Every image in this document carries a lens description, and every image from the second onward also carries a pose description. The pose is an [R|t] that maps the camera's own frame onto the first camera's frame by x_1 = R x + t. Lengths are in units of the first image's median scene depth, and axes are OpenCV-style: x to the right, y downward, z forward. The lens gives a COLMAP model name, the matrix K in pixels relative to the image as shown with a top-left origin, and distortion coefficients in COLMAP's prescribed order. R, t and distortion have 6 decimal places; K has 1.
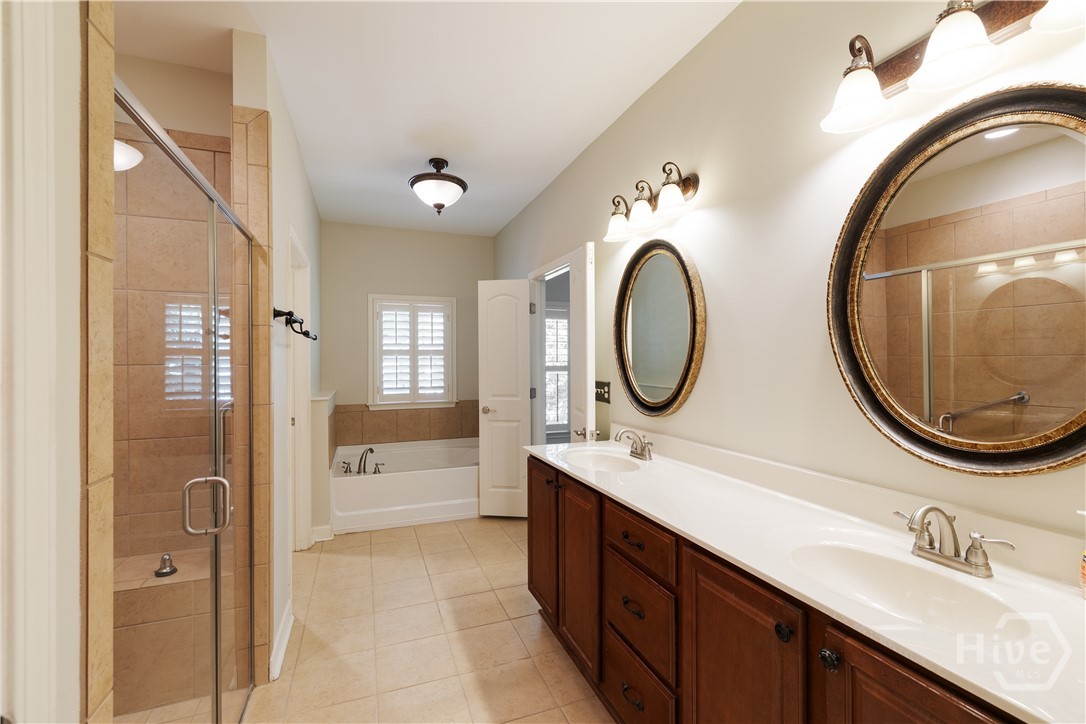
lens RADIAL K [[456.1, 0, 540.3], [0, 456.1, 357.3], [0, 0, 1]] dist [0.000245, 0.000385]
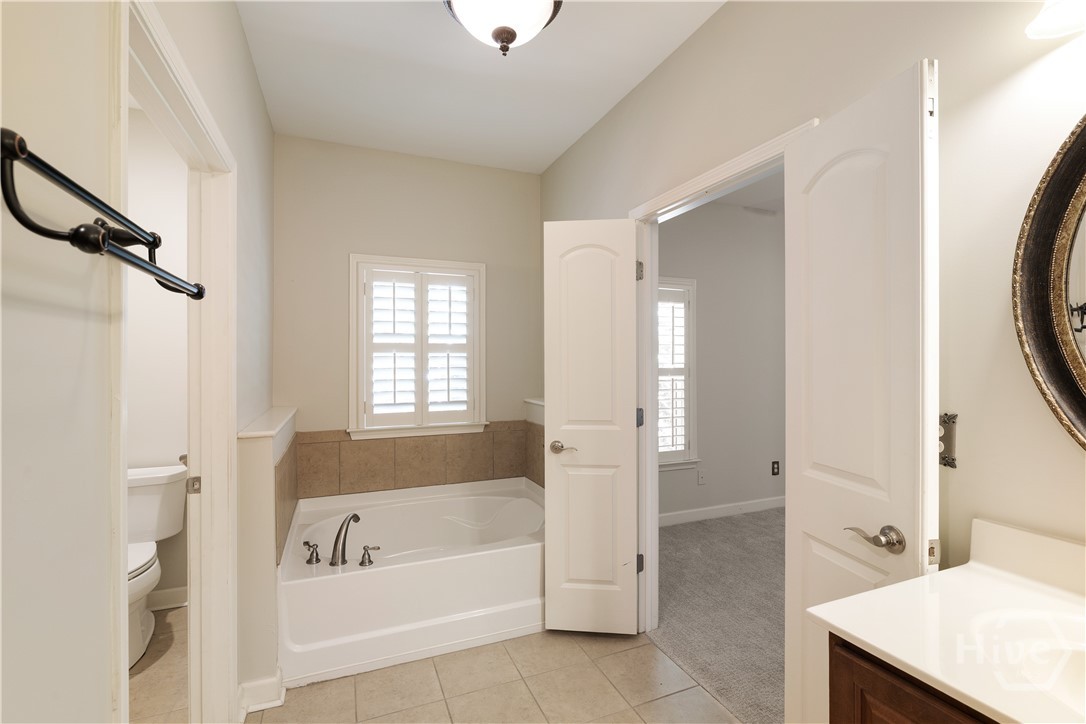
lens RADIAL K [[496.6, 0, 544.5], [0, 496.6, 365.1], [0, 0, 1]] dist [-0.007661, 0.000649]
pose [[0.999770, 0.008364, 0.019759, -0.123311], [-0.008617, 0.999882, 0.012724, 0.004079], [-0.019650, -0.012891, 0.999724, 0.314745]]
